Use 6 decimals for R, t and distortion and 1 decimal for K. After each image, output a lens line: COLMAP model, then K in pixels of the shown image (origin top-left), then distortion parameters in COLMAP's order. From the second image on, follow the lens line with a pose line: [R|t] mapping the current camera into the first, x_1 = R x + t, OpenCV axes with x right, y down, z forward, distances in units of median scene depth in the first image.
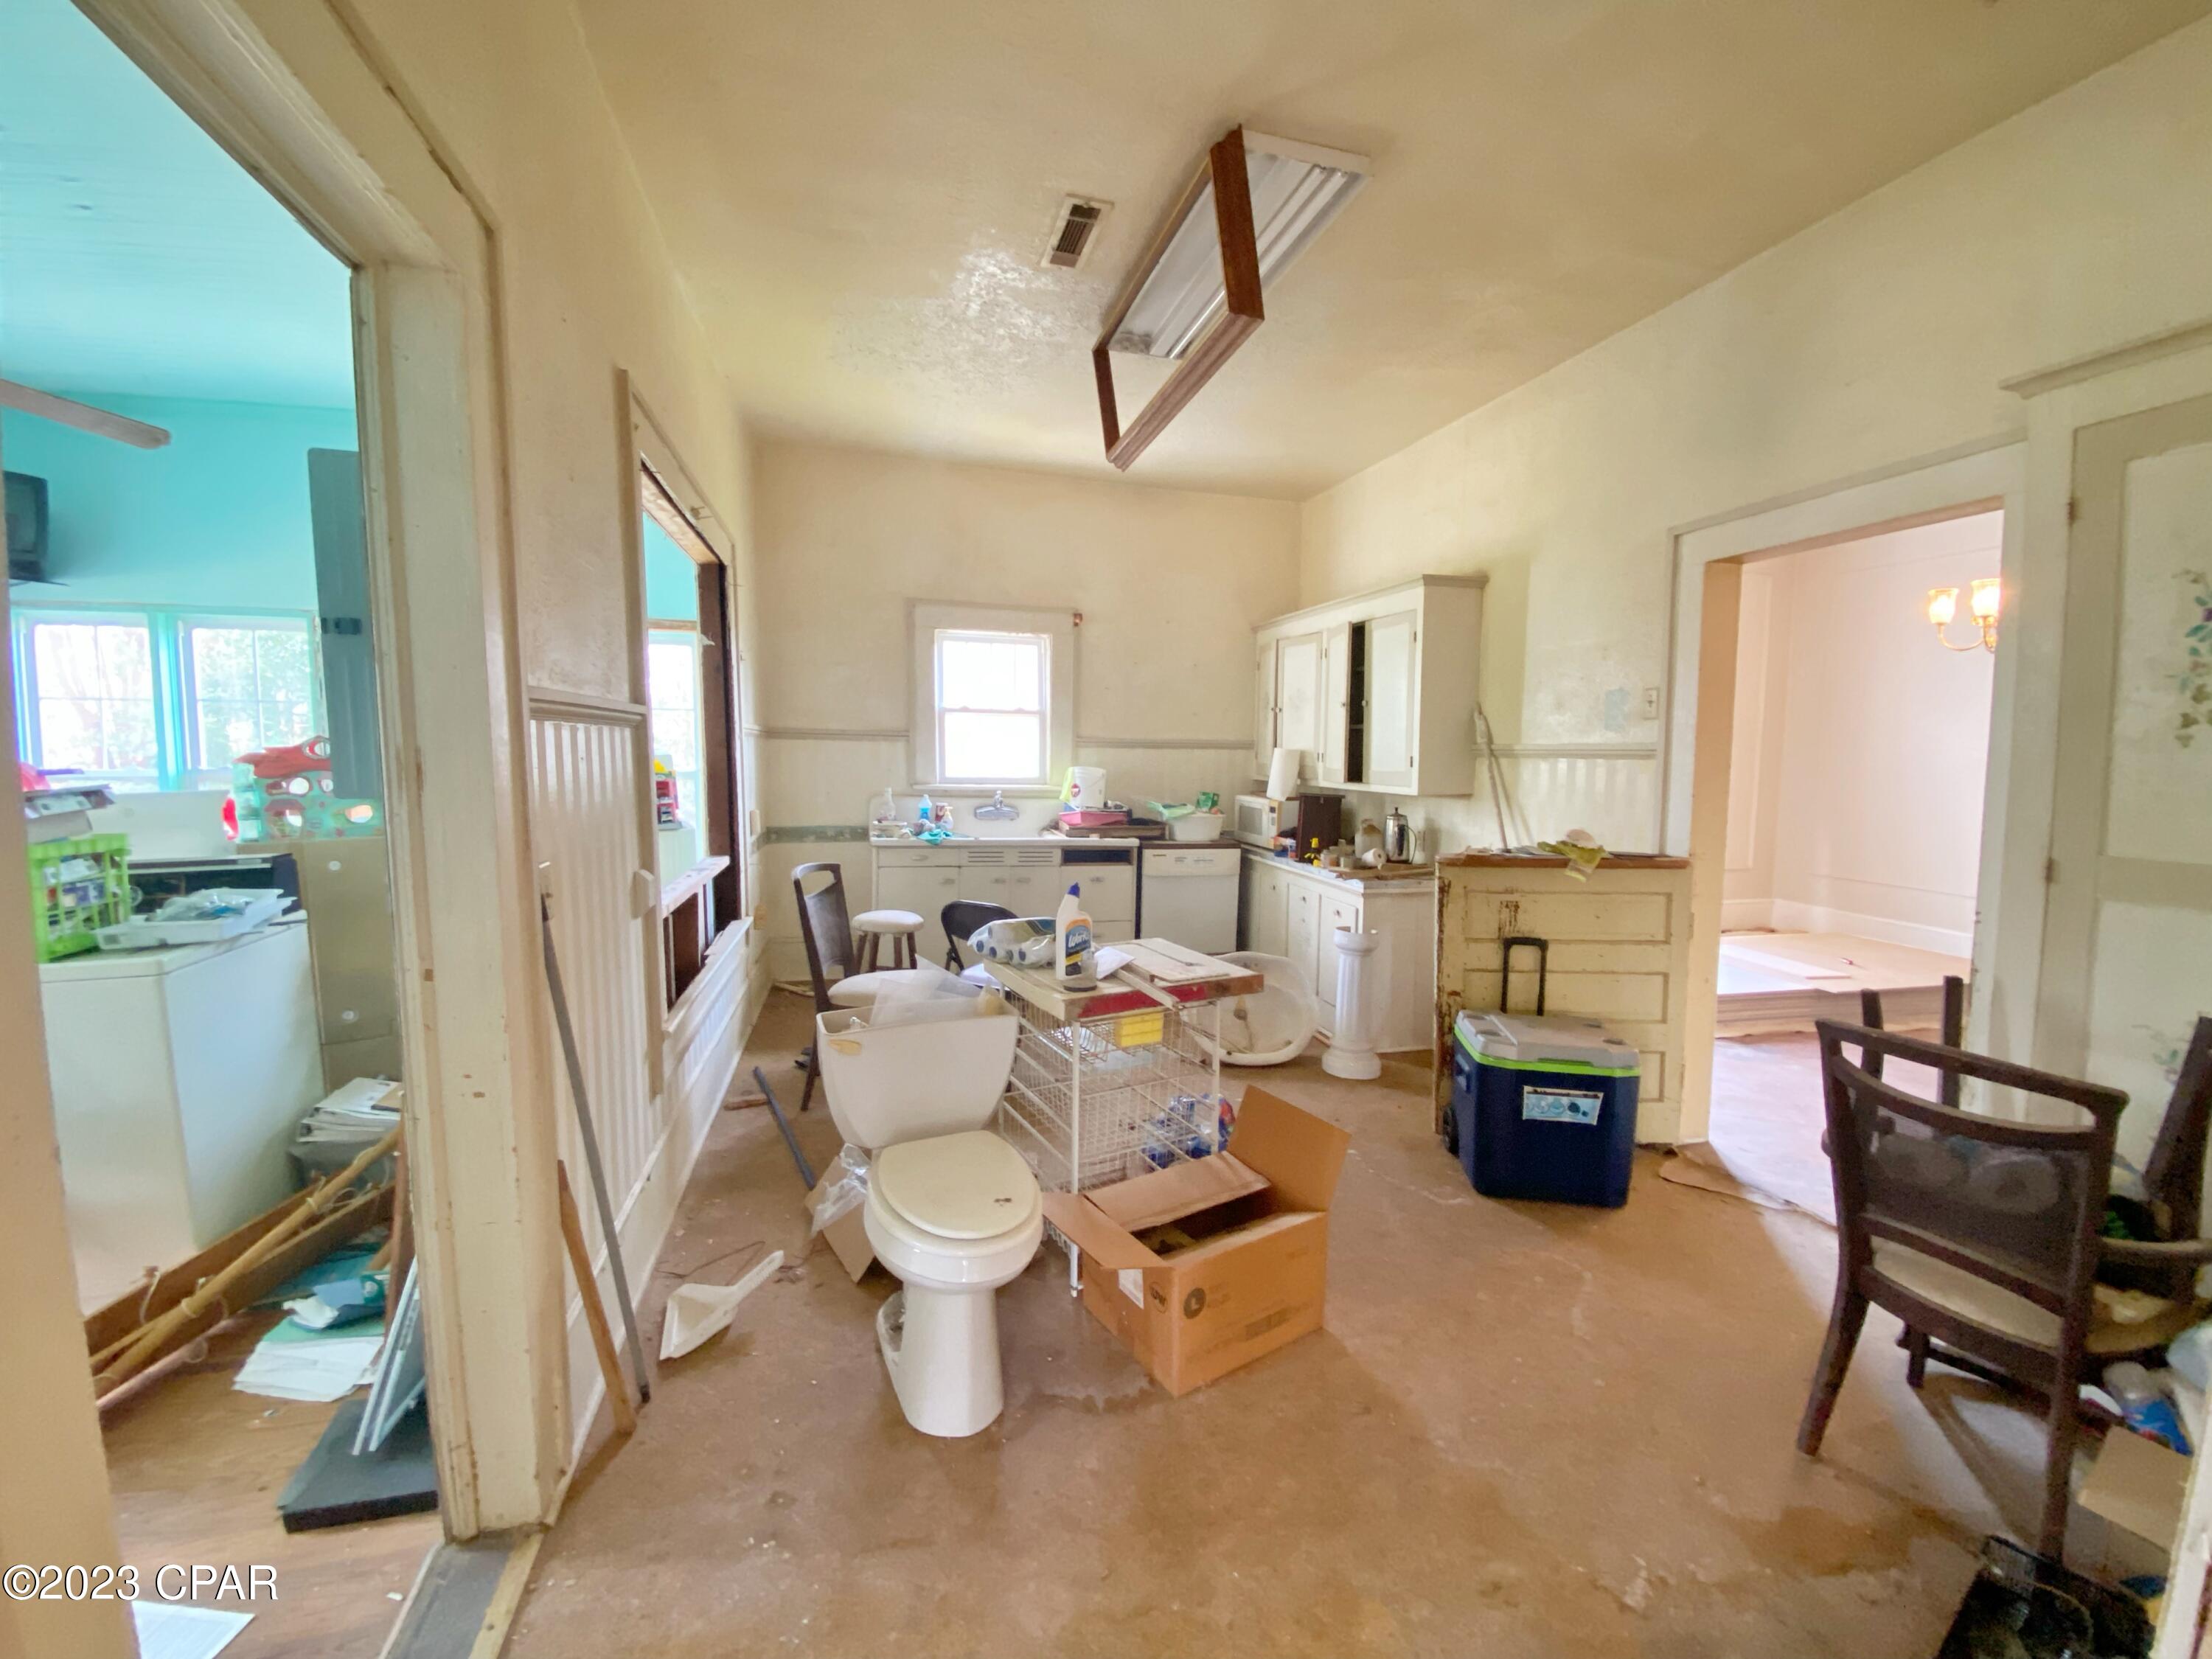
lens RADIAL K [[895.1, 0, 1119.5], [0, 895.1, 818.9], [0, 0, 1]] dist [0.012092, -0.014496]
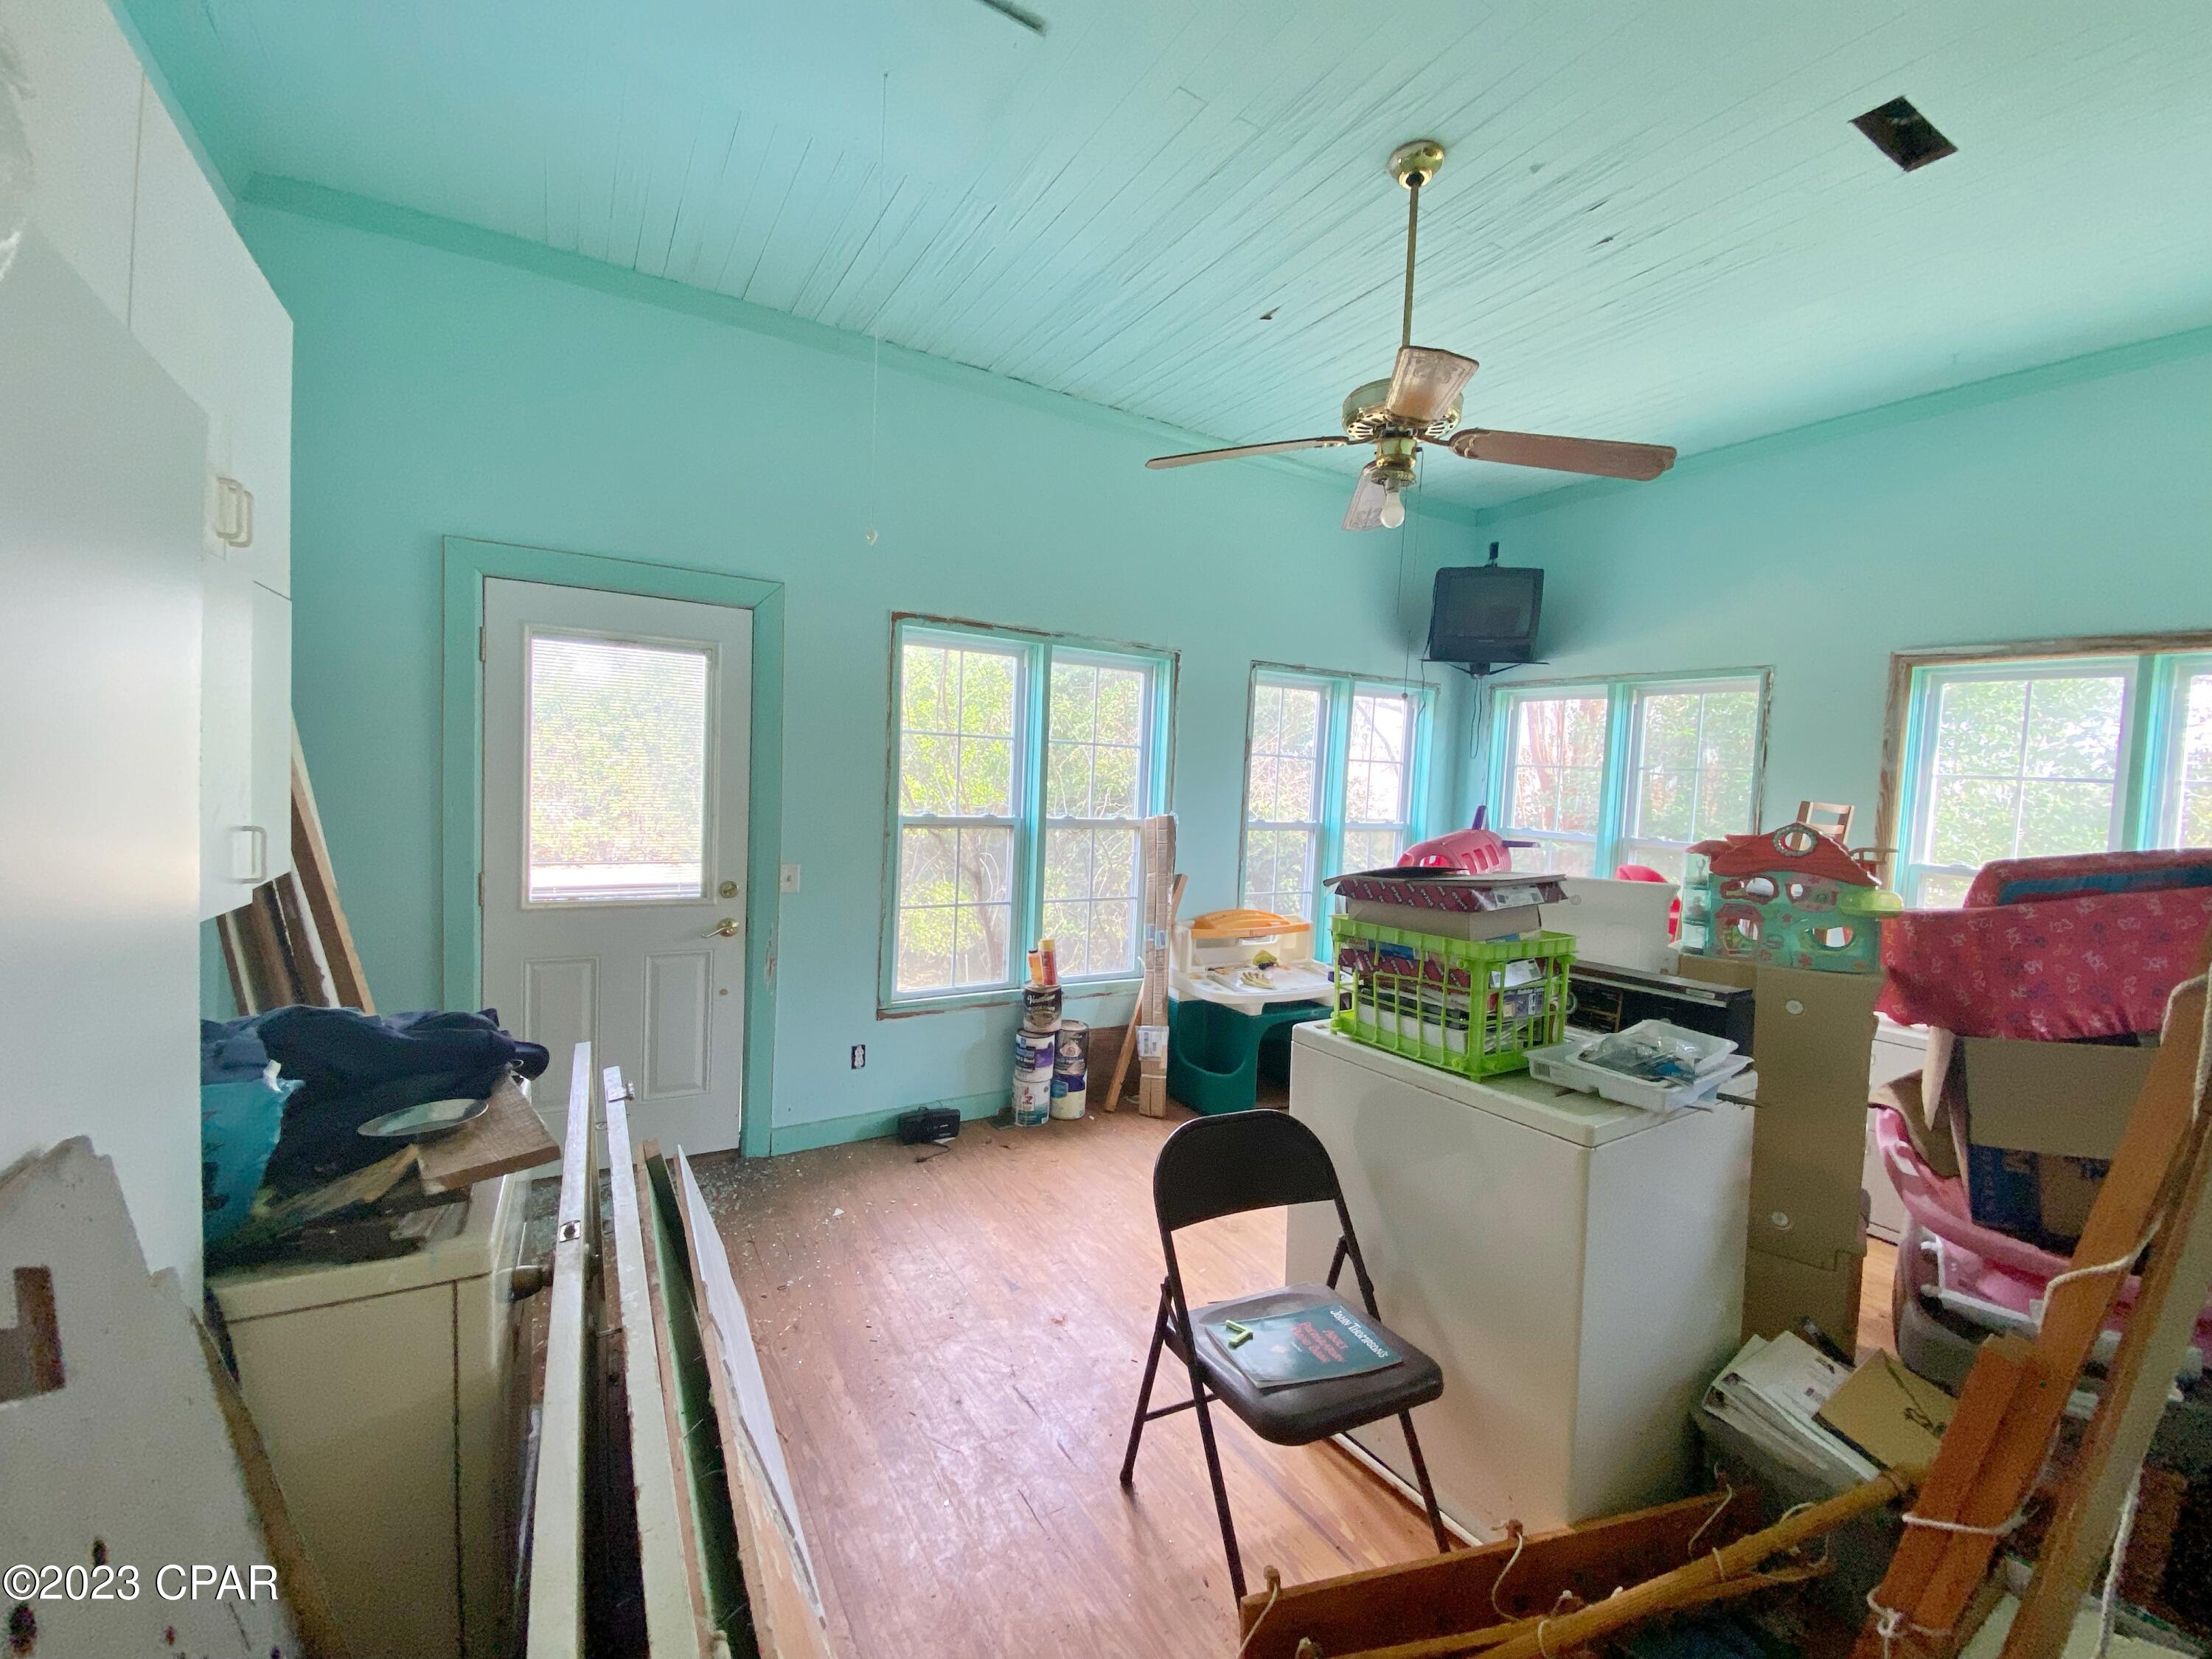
lens RADIAL K [[895.1, 0, 1089.6], [0, 895.1, 819.8], [0, 0, 1]] dist [0.012092, -0.014496]
pose [[0.241241, 0.053157, -0.969008, -0.345371], [-0.122629, 0.992165, 0.023898, -0.043879], [0.962686, 0.113063, 0.245870, 0.285343]]
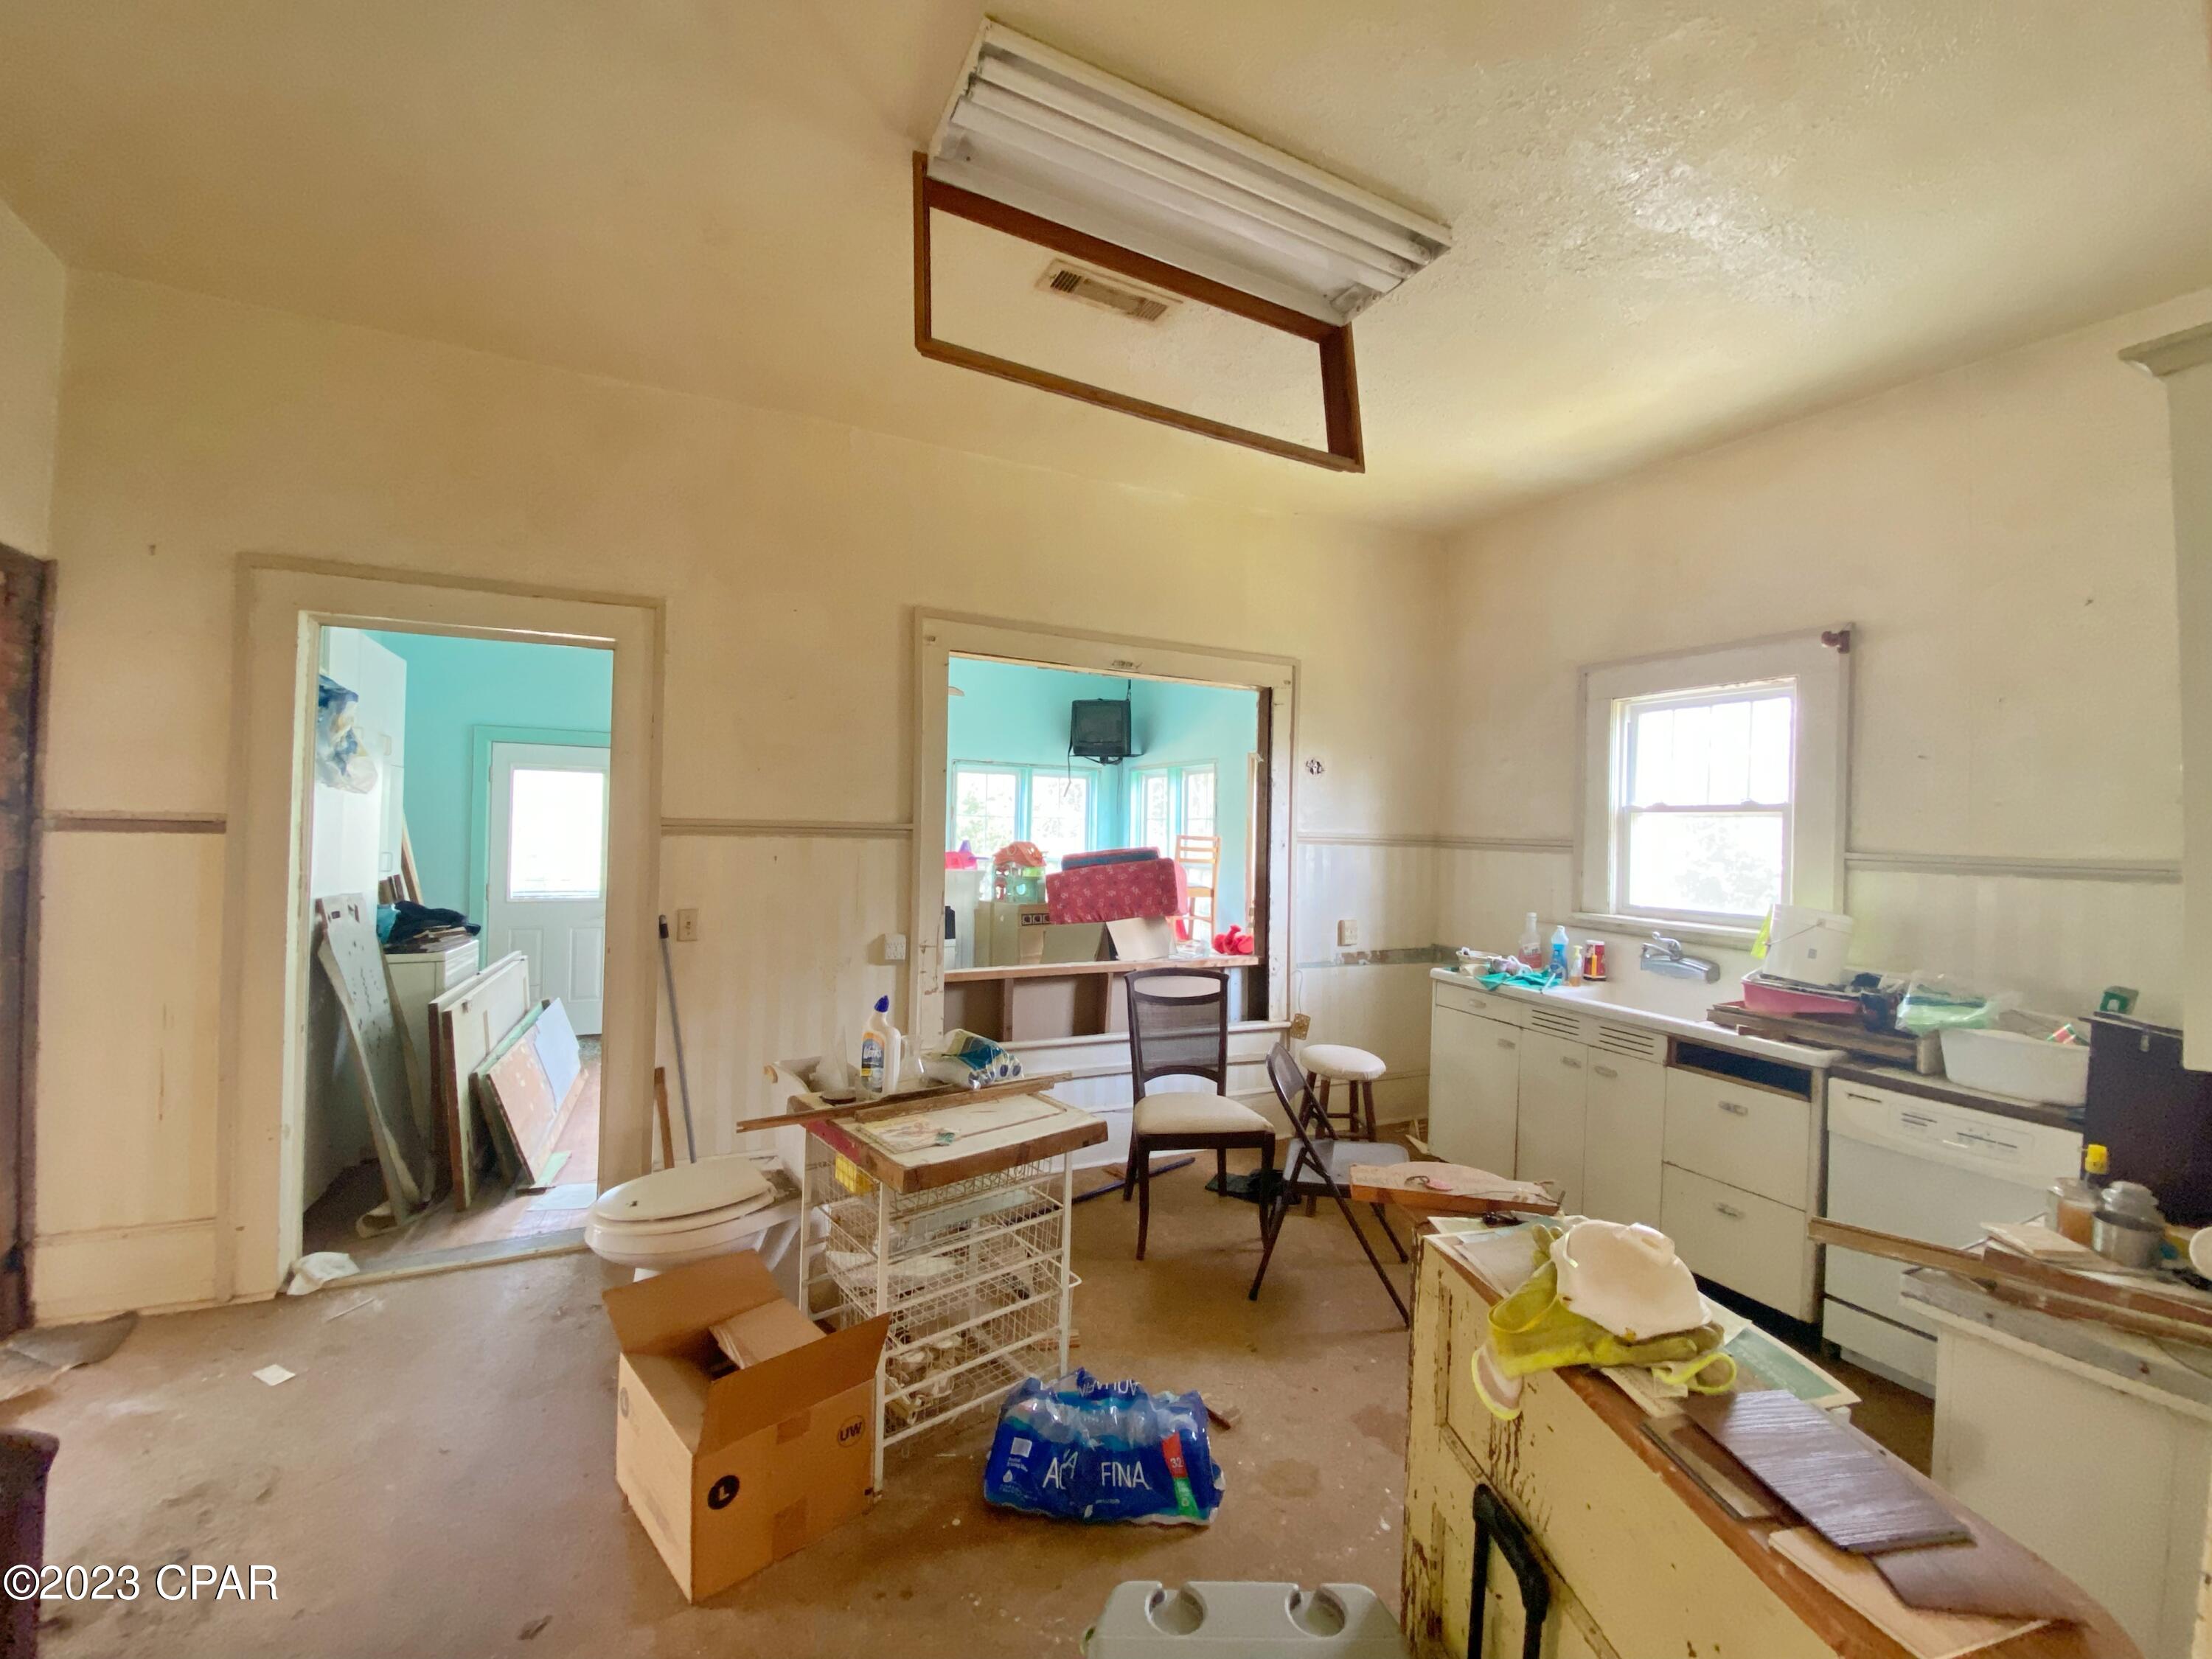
lens RADIAL K [[895.1, 0, 1095.0], [0, 895.1, 814.2], [0, 0, 1]] dist [0.012092, -0.014496]
pose [[0.172255, -0.028055, -0.984653, 0.808903], [-0.101401, 0.993779, -0.046054, -0.083265], [0.979819, 0.107778, 0.168339, 0.893822]]
